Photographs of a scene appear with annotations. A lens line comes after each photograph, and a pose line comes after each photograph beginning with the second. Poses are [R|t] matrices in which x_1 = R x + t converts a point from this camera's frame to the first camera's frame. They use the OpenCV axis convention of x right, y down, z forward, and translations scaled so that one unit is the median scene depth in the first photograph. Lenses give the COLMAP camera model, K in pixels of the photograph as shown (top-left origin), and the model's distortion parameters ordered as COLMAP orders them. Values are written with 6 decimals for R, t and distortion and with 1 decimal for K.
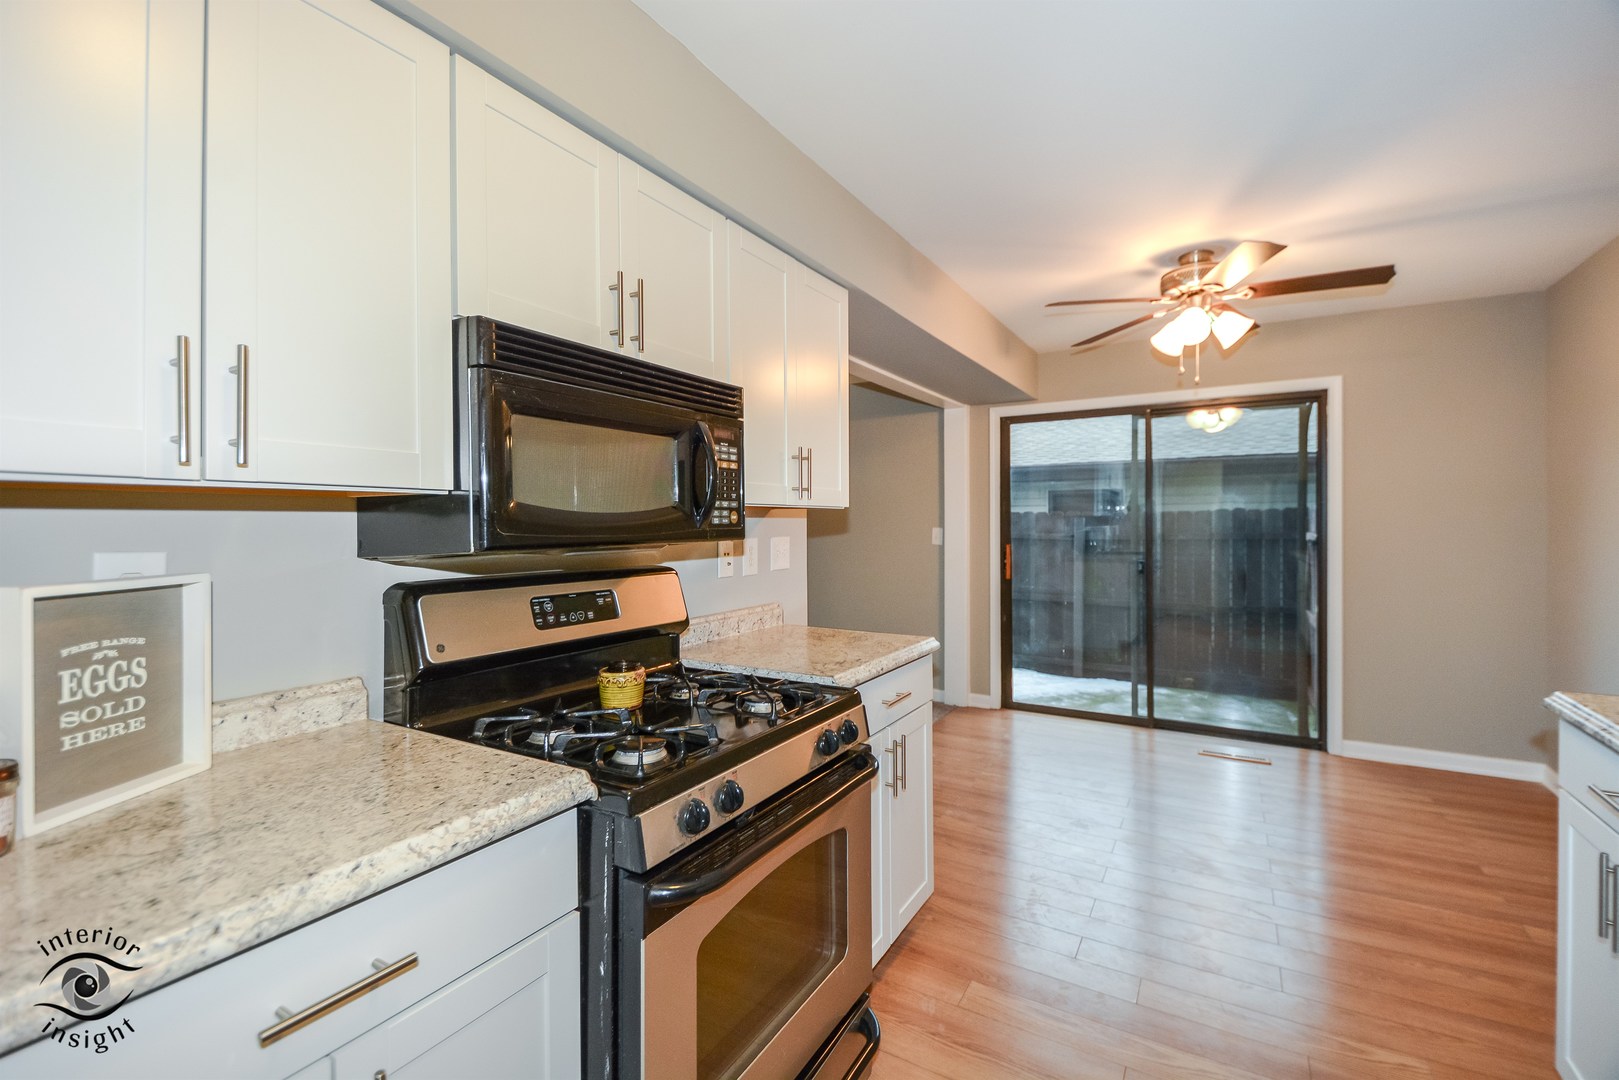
lens RADIAL K [[708.6, 0, 797.4], [0, 708.6, 525.3], [0, 0, 1]] dist [0.020599, -0.015589]
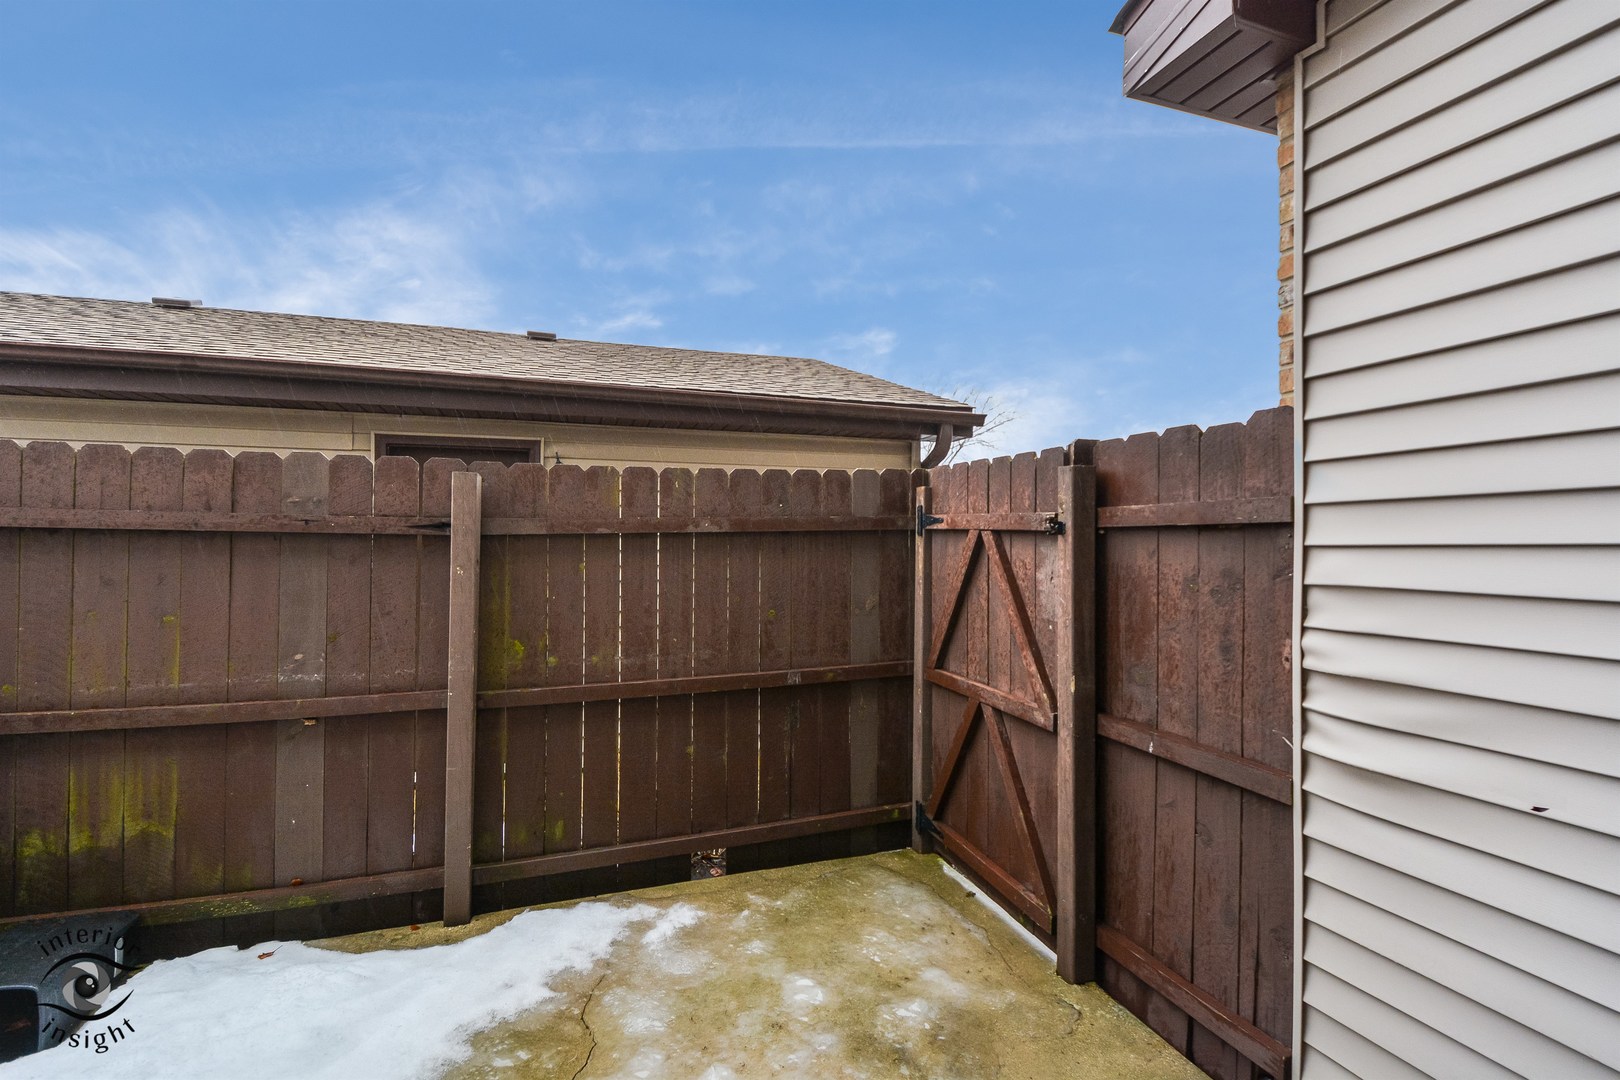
lens RADIAL K [[709.1, 0, 805.5], [0, 709.1, 536.5], [0, 0, 1]] dist [0.020599, -0.015589]
pose [[0.635637, 0.013907, 0.771863, 0.426853], [-0.002760, 0.999872, -0.015742, 0.051089], [-0.771983, 0.007876, 0.635594, 1.188652]]
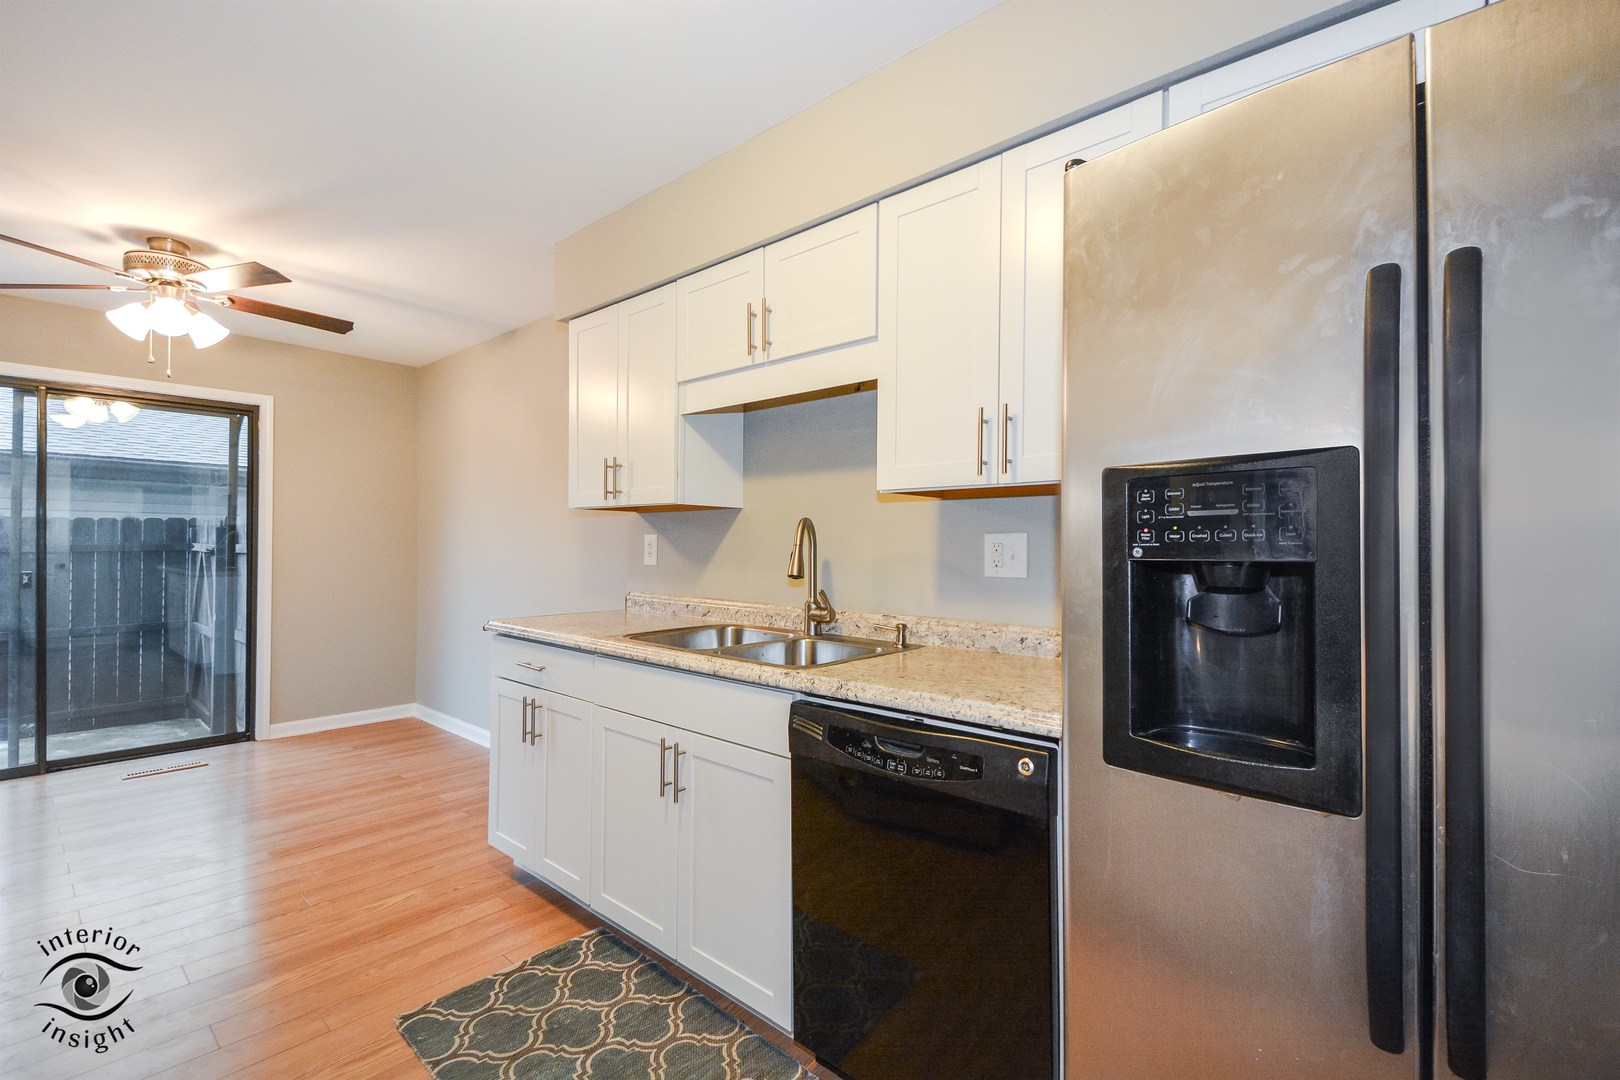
lens RADIAL K [[709.1, 0, 813.1], [0, 709.1, 545.3], [0, 0, 1]] dist [0.020599, -0.015589]
pose [[0.168996, 0.006432, 0.985596, -0.183672], [-0.003367, 0.999977, -0.005949, 0.024786], [-0.985611, -0.002313, 0.169014, -0.018794]]
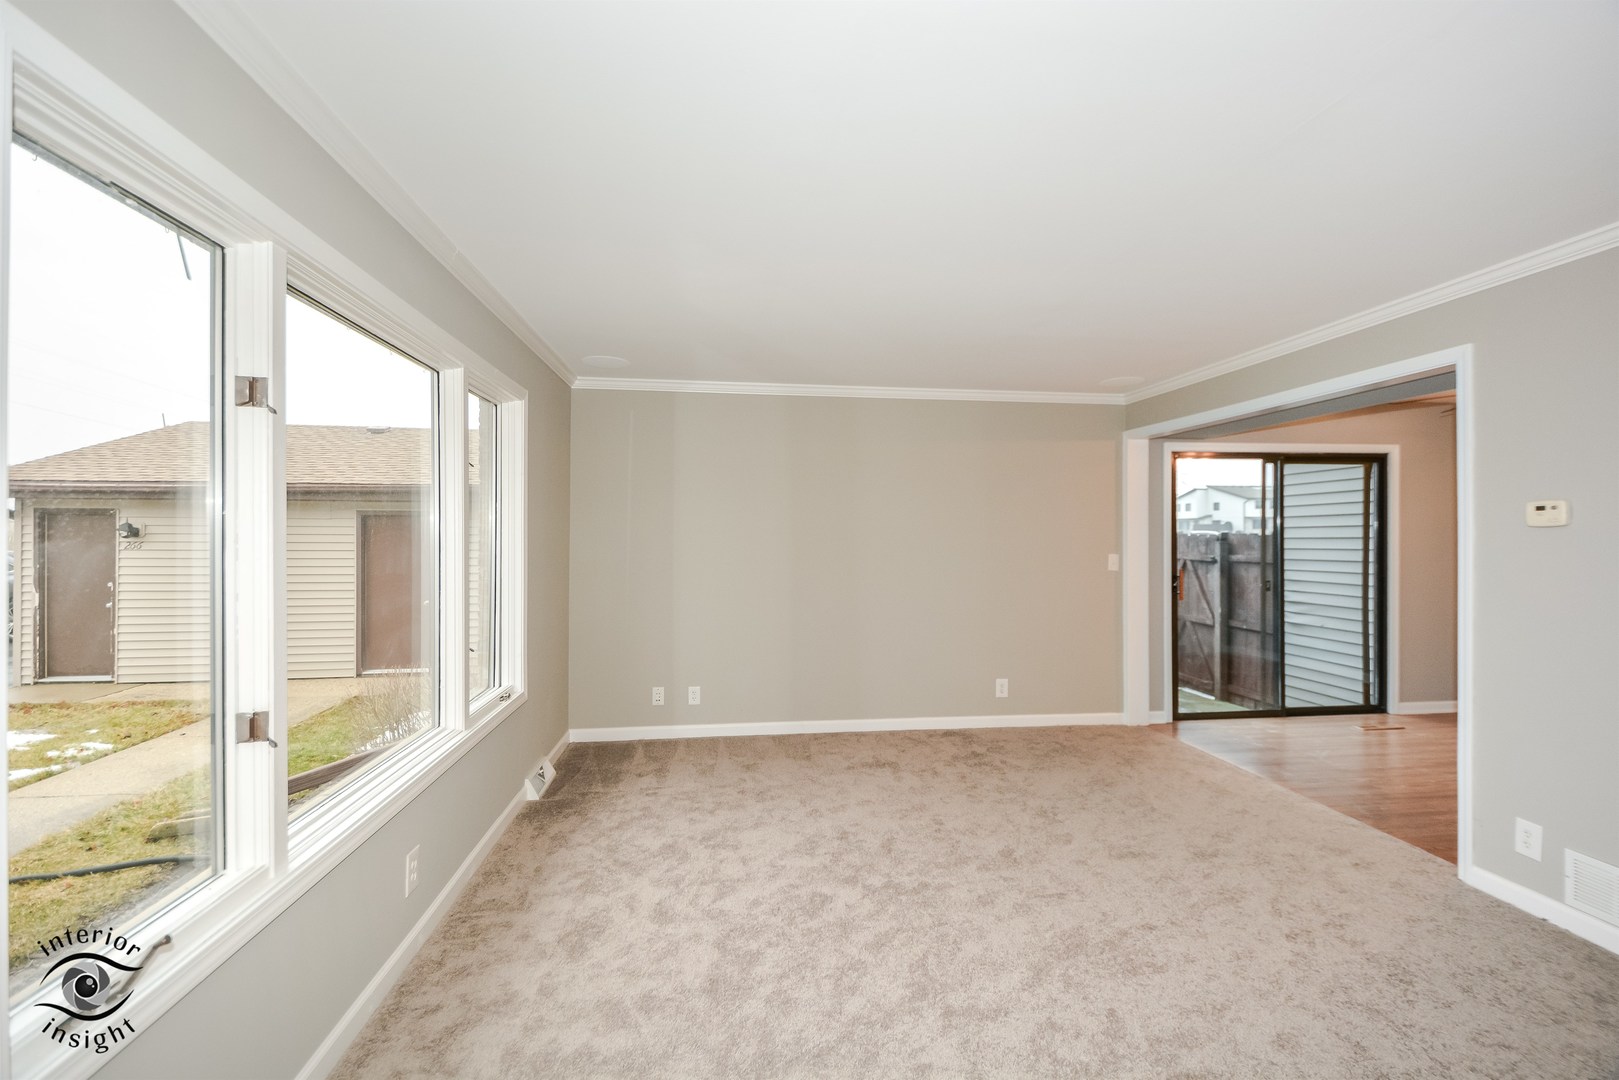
lens RADIAL K [[708.6, 0, 808.0], [0, 708.6, 534.5], [0, 0, 1]] dist [0.020599, -0.015589]
pose [[0.769114, 0.005989, 0.639084, -1.017401], [-0.003080, 0.999979, -0.005665, -0.021340], [-0.639104, 0.002388, 0.769116, 0.640336]]
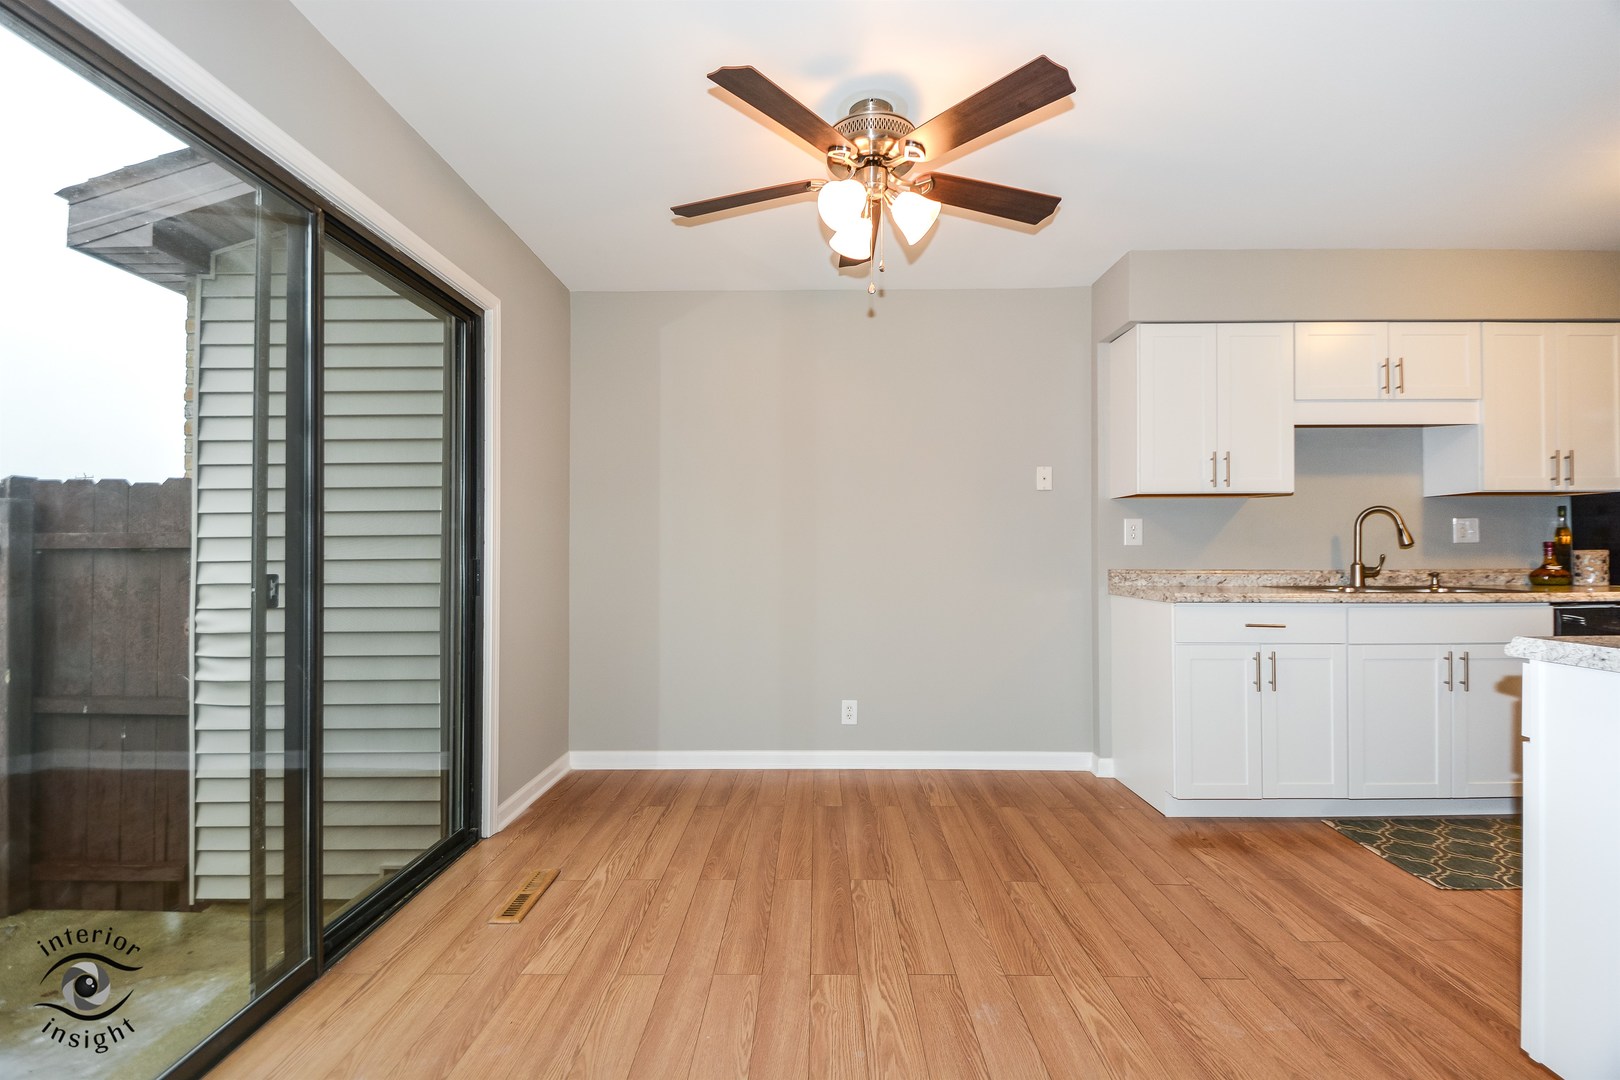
lens RADIAL K [[709.1, 0, 816.8], [0, 709.1, 546.0], [0, 0, 1]] dist [0.020599, -0.015589]
pose [[-0.520052, 0.016338, 0.853978, -0.013682], [0.010062, 0.999865, -0.013002, 0.048639], [-0.854075, 0.001831, -0.520146, 1.067209]]
